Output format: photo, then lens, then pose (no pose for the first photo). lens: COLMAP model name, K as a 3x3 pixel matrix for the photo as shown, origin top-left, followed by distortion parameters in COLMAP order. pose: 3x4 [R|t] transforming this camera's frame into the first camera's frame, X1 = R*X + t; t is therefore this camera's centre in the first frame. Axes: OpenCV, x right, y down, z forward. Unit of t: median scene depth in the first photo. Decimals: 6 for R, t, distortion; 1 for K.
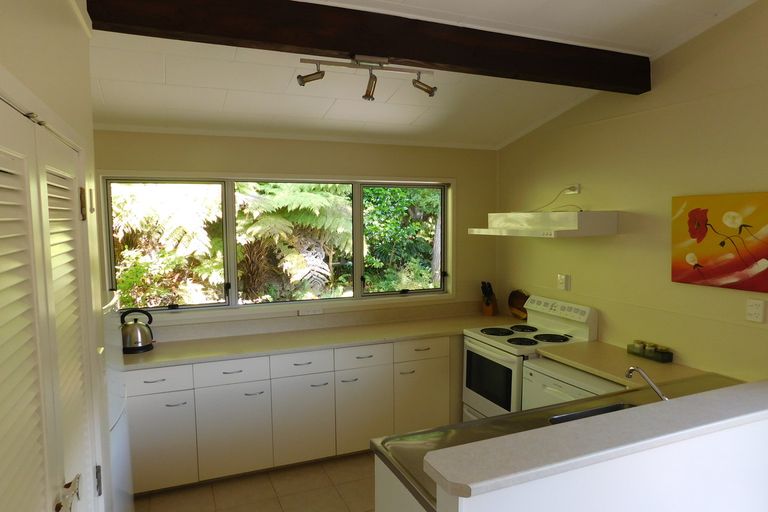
lens RADIAL K [[516.3, 0, 384.0], [0, 516.3, 256.0], [0, 0, 1]] dist [-0.000957, 0.001549]
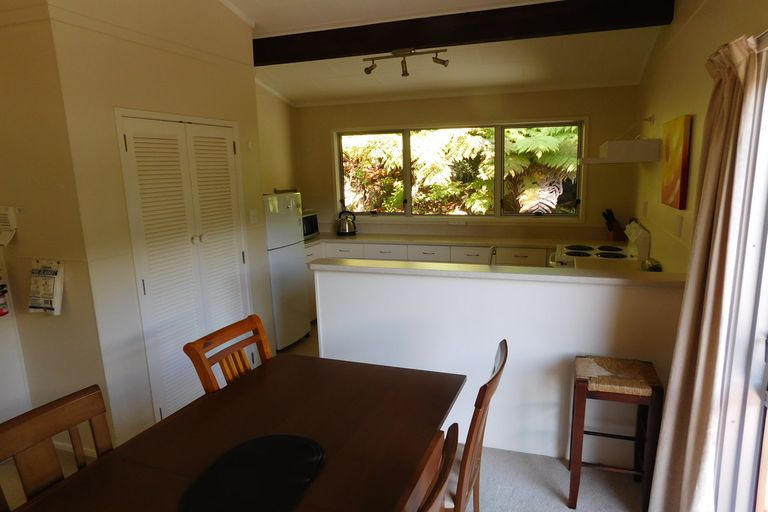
lens RADIAL K [[509.6, 0, 384.4], [0, 509.6, 272.0], [0, 0, 1]] dist [-0.019507, 0.000257]
pose [[0.737651, 0.123612, -0.663770, 0.909176], [-0.032737, 0.988490, 0.147702, 0.058526], [0.674388, -0.087223, 0.733208, -0.218443]]
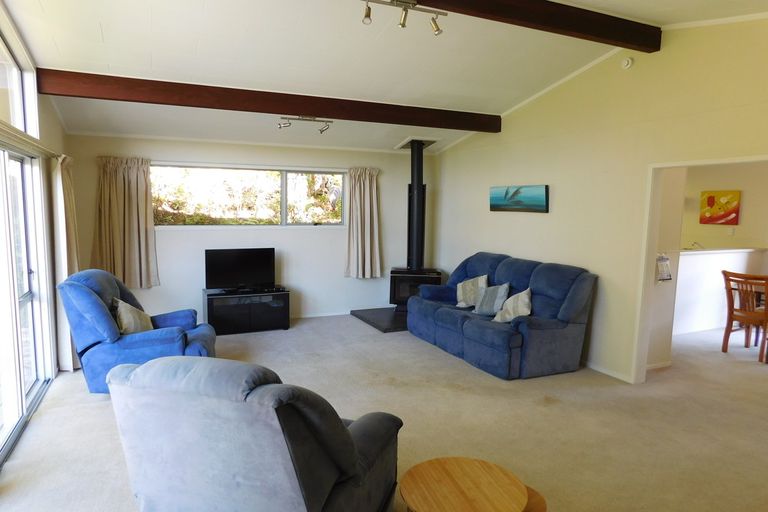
lens RADIAL K [[509.6, 0, 384.4], [0, 509.6, 272.0], [0, 0, 1]] dist [-0.019507, 0.000257]
pose [[0.999265, 0.010237, 0.036929, -1.228185], [-0.012438, 0.998128, 0.059874, 0.173453], [-0.036247, -0.060289, 0.997523, -1.646324]]
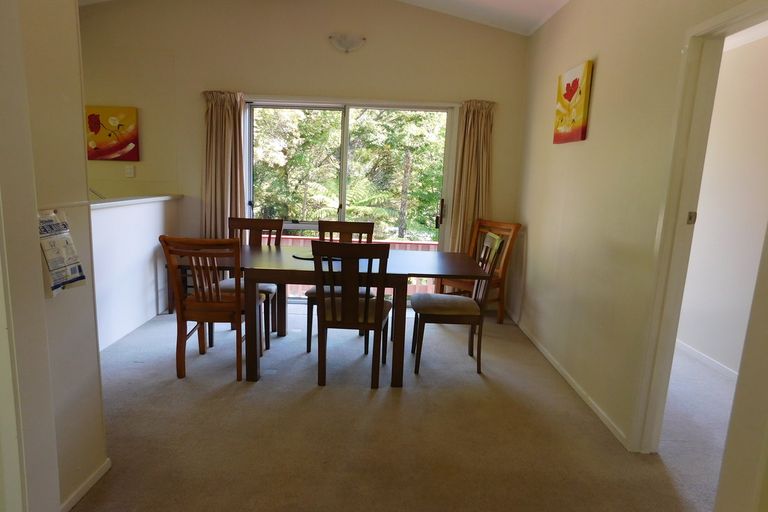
lens RADIAL K [[509.6, 0, 384.4], [0, 509.6, 272.0], [0, 0, 1]] dist [-0.019507, 0.000257]
pose [[0.388940, -0.153279, 0.908422, -0.622896], [0.025520, 0.987476, 0.155692, 0.190333], [-0.920910, -0.037372, 0.387981, -0.562041]]
